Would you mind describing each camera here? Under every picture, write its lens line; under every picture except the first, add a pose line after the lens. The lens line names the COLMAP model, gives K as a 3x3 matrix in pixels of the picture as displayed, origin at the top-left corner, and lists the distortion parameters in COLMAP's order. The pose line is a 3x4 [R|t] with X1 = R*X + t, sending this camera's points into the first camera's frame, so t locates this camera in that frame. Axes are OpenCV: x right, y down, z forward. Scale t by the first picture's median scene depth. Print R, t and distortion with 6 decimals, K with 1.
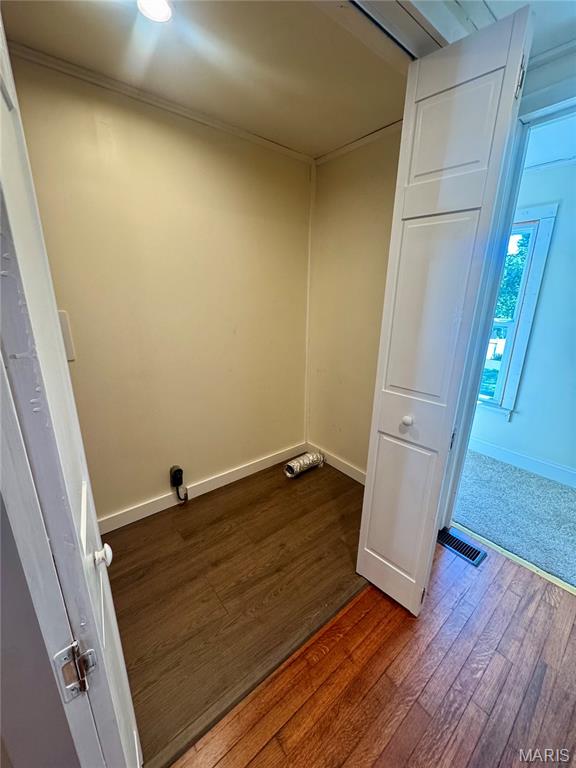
lens RADIAL K [[306.6, 0, 283.2], [0, 306.6, 382.8], [0, 0, 1]] dist [-0.002492, -0.000070]
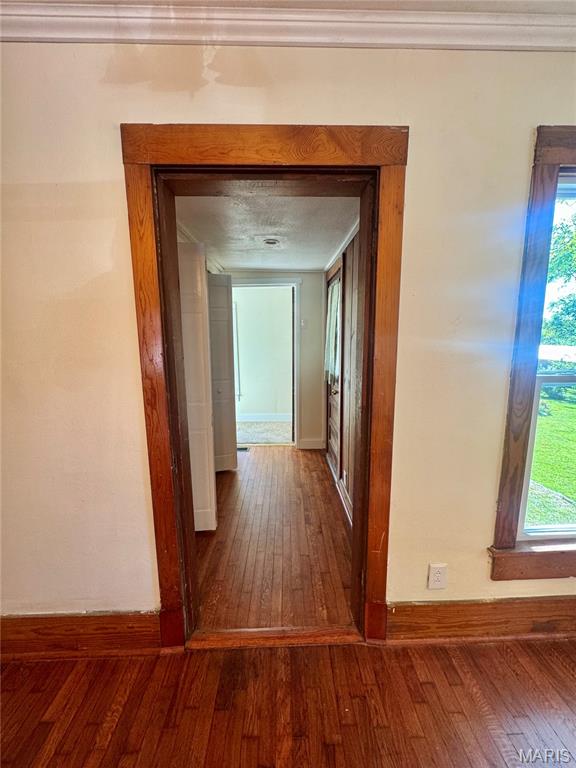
lens RADIAL K [[306.6, 0, 288.4], [0, 306.6, 383.7], [0, 0, 1]] dist [-0.002492, -0.000070]
pose [[0.616208, -0.143537, 0.774393, -1.040249], [0.236510, 0.971595, -0.008109, 0.185107], [-0.751233, 0.188148, 0.632652, -0.928662]]
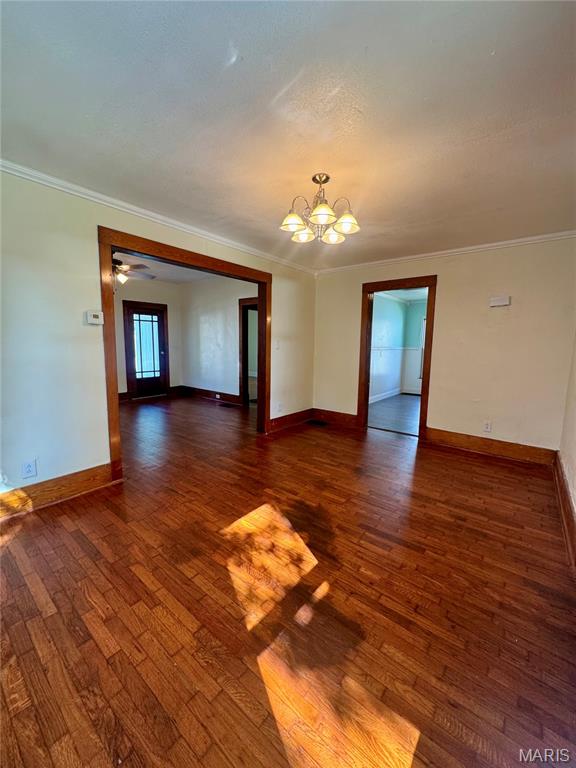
lens RADIAL K [[306.6, 0, 285.8], [0, 306.6, 380.0], [0, 0, 1]] dist [-0.002492, -0.000070]
pose [[0.200250, 0.104942, -0.974108, 0.215464], [-0.284682, 0.957582, 0.044639, 0.428227], [0.937473, 0.268372, 0.221631, -1.460842]]
